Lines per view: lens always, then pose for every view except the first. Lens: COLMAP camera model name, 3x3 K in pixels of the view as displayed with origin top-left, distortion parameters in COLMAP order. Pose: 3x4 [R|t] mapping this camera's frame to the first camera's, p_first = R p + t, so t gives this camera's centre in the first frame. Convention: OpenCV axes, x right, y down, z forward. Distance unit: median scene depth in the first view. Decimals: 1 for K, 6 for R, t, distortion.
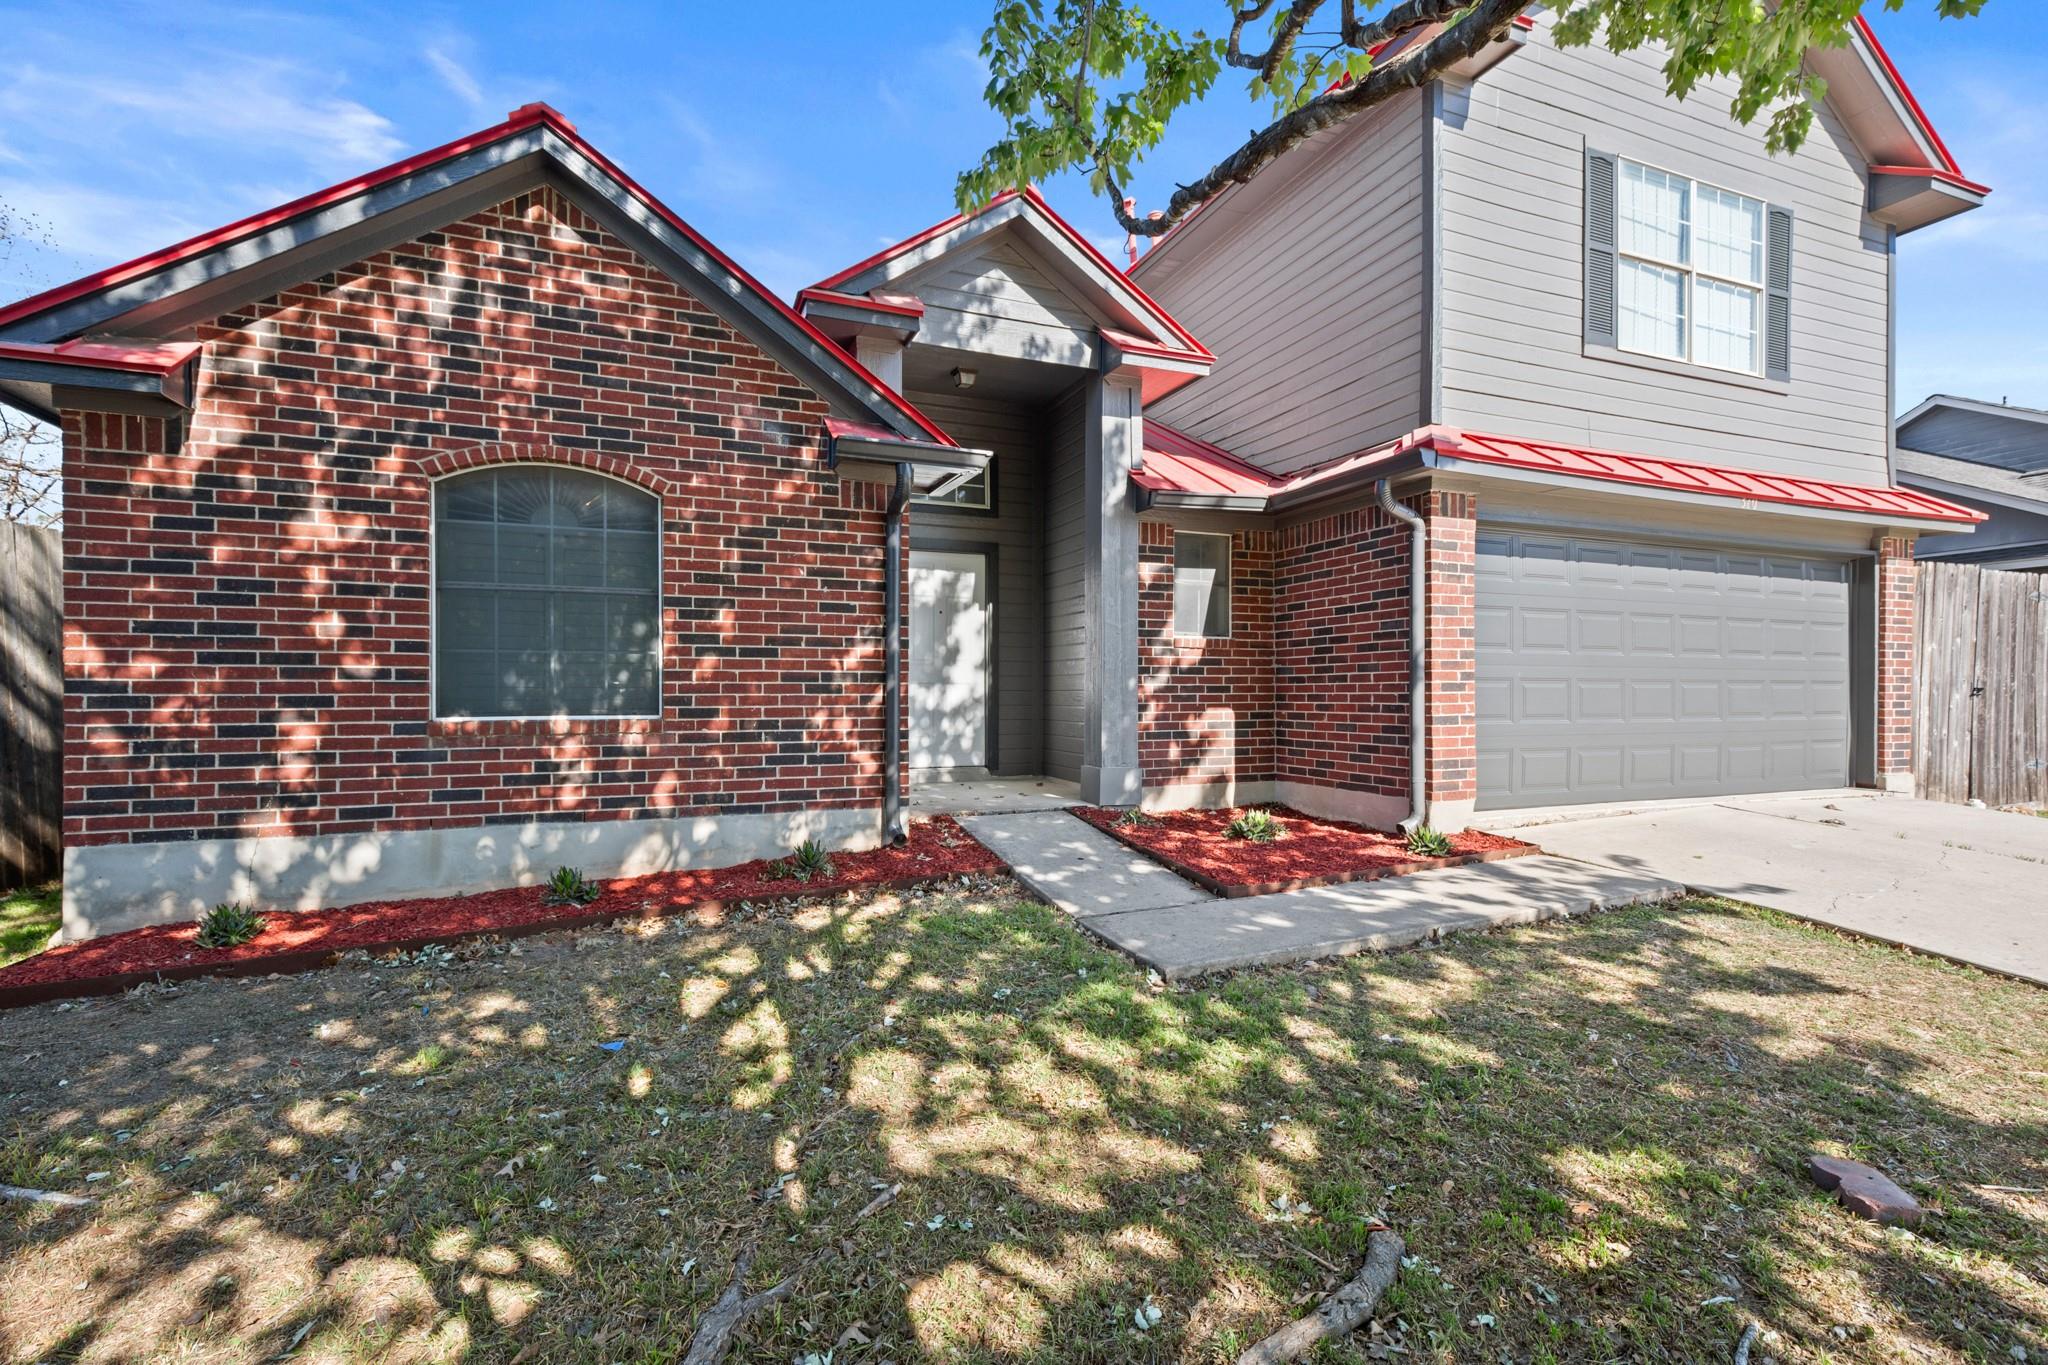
lens RADIAL K [[912.5, 0, 1024.0], [0, 912.5, 682.5], [0, 0, 1]] dist [0.012648, 0.000243]
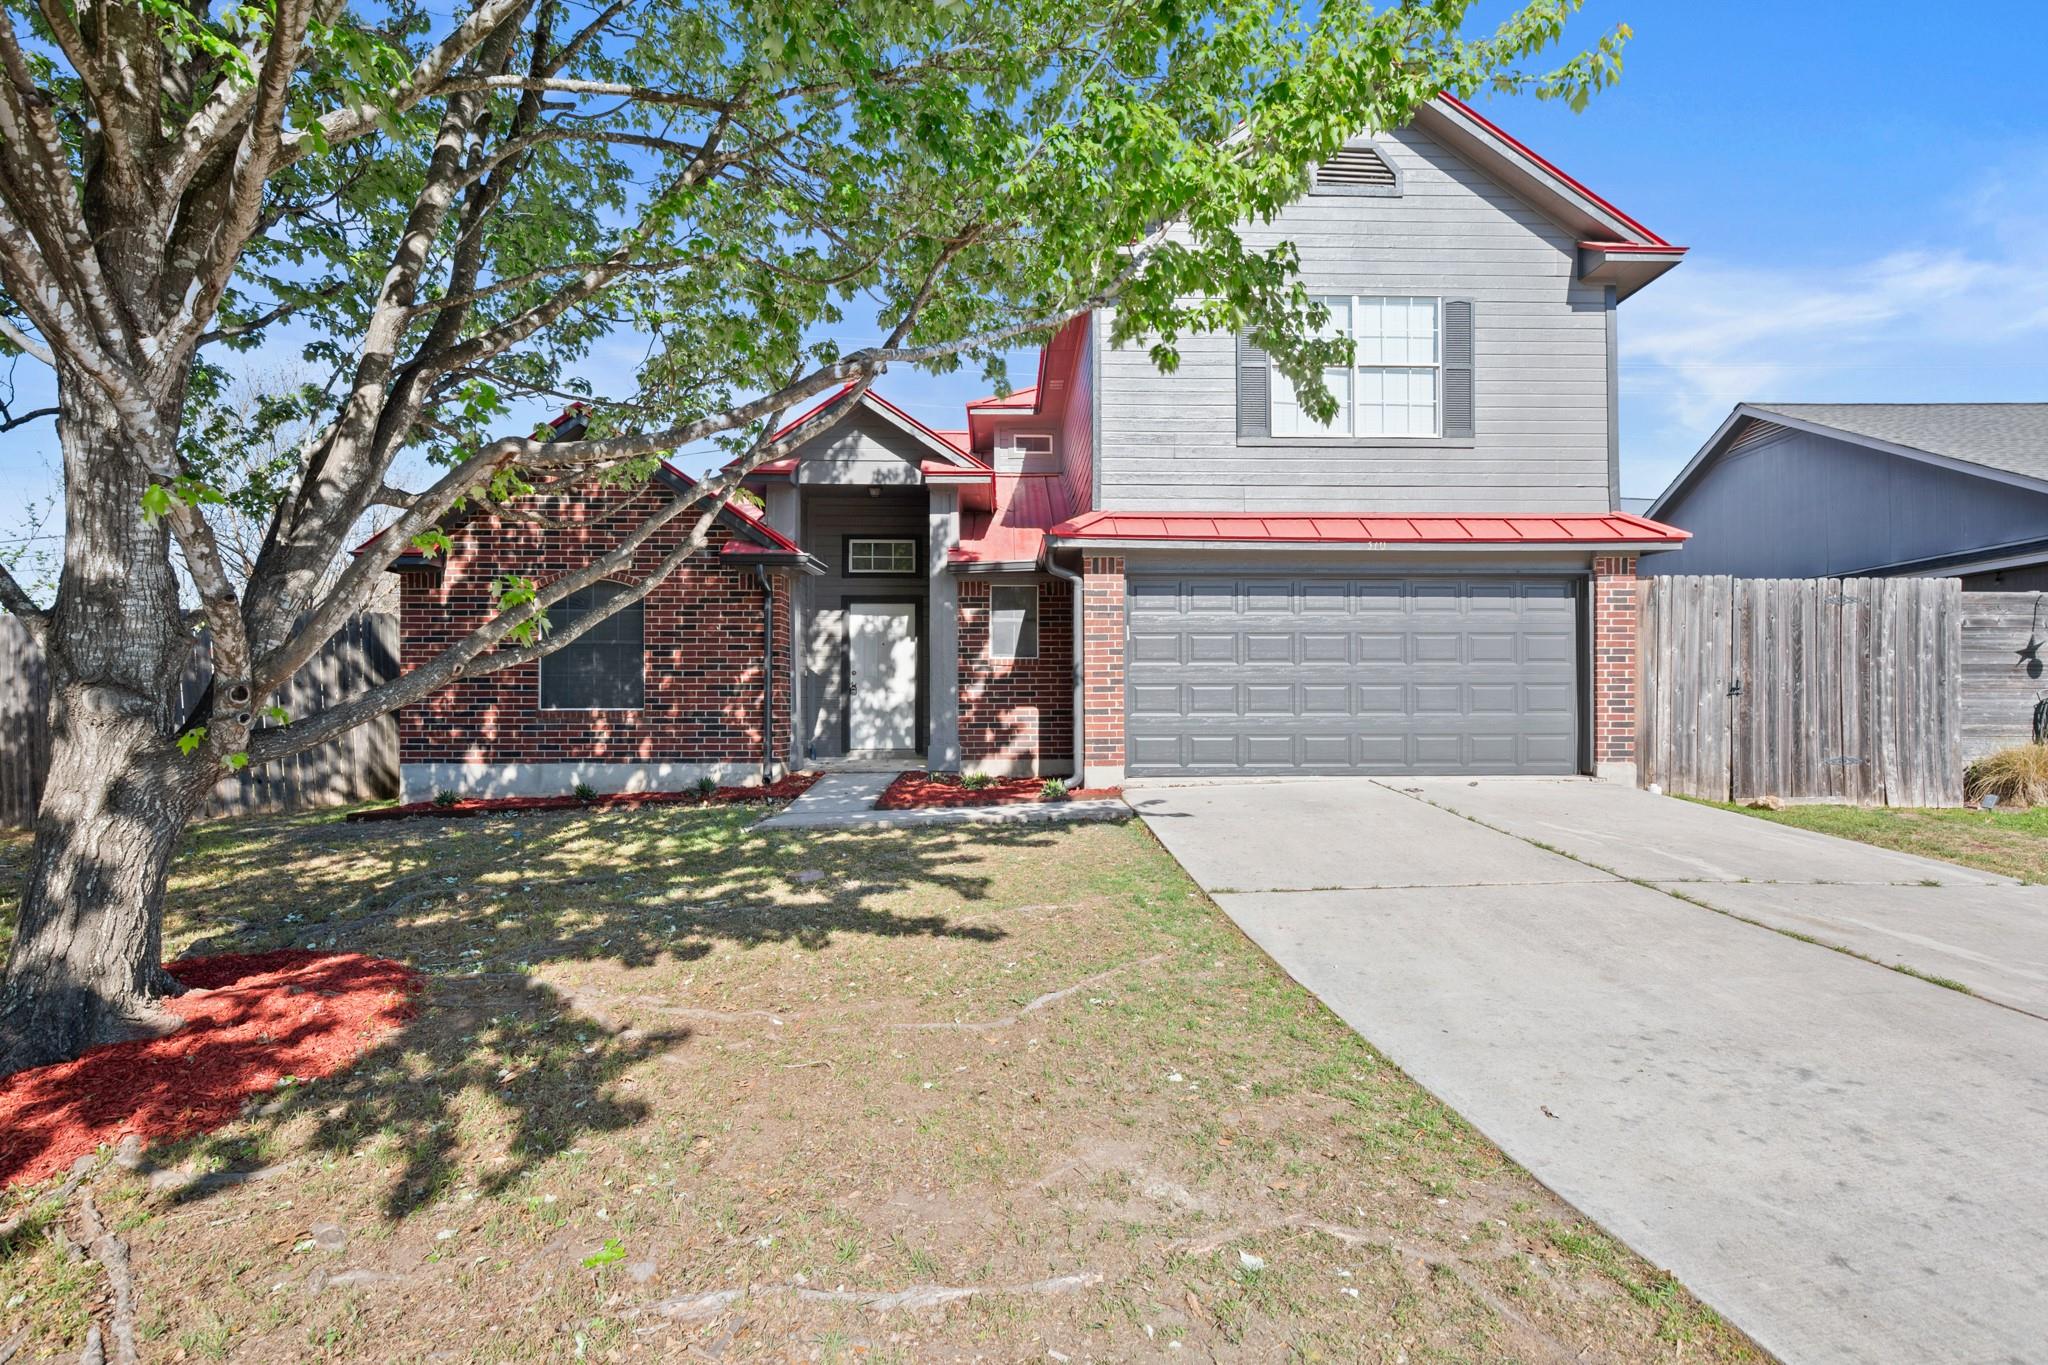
lens RADIAL K [[921.0, 0, 1027.1], [0, 921.0, 695.2], [0, 0, 1]] dist [-0.001365, 0.000055]
pose [[0.937403, -0.007370, -0.348170, 0.858590], [0.006221, 0.999971, -0.004418, 0.019780], [0.348192, 0.001975, 0.937421, -0.424423]]
